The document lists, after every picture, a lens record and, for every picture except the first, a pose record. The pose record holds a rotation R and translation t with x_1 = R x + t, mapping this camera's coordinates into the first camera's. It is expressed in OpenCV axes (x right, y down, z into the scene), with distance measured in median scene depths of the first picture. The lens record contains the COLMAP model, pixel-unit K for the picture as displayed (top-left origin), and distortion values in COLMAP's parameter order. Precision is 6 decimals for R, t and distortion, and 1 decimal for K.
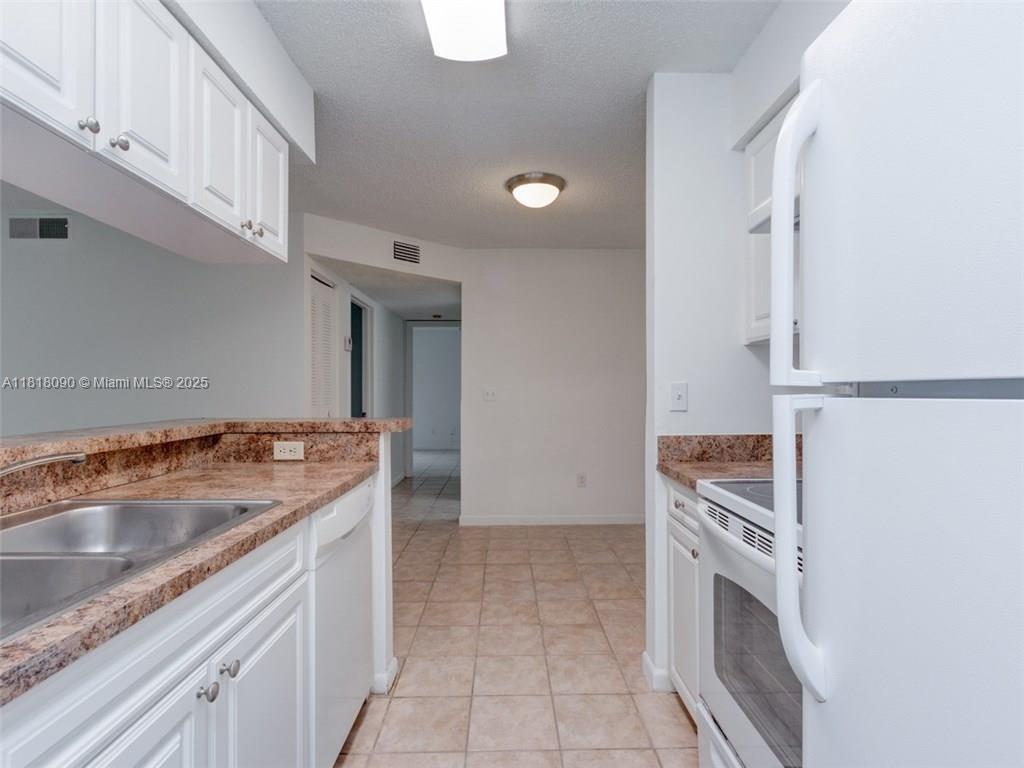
lens RADIAL K [[534.0, 0, 507.1], [0, 534.0, 387.6], [0, 0, 1]] dist [0.004292, -0.000393]
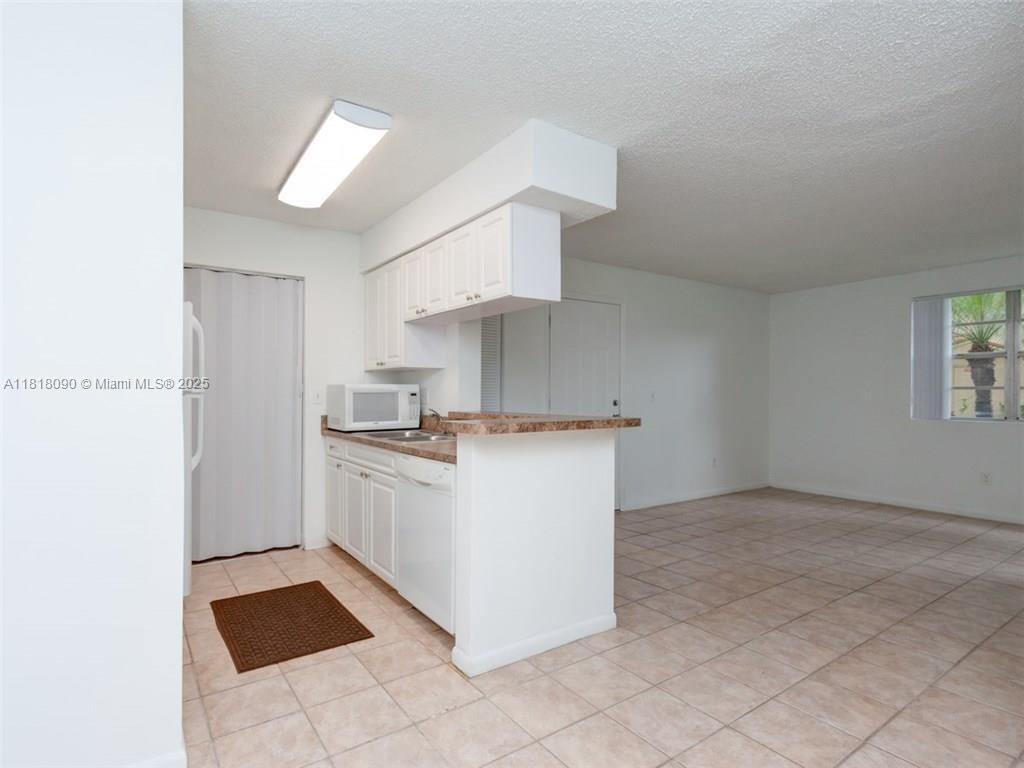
lens RADIAL K [[534.0, 0, 501.4], [0, 534.0, 392.4], [0, 0, 1]] dist [0.004292, -0.000393]
pose [[-0.827573, -0.001701, -0.561355, 0.248244], [0.003238, 0.999964, -0.007804, 0.010167], [0.561348, -0.008276, -0.827538, 1.515571]]
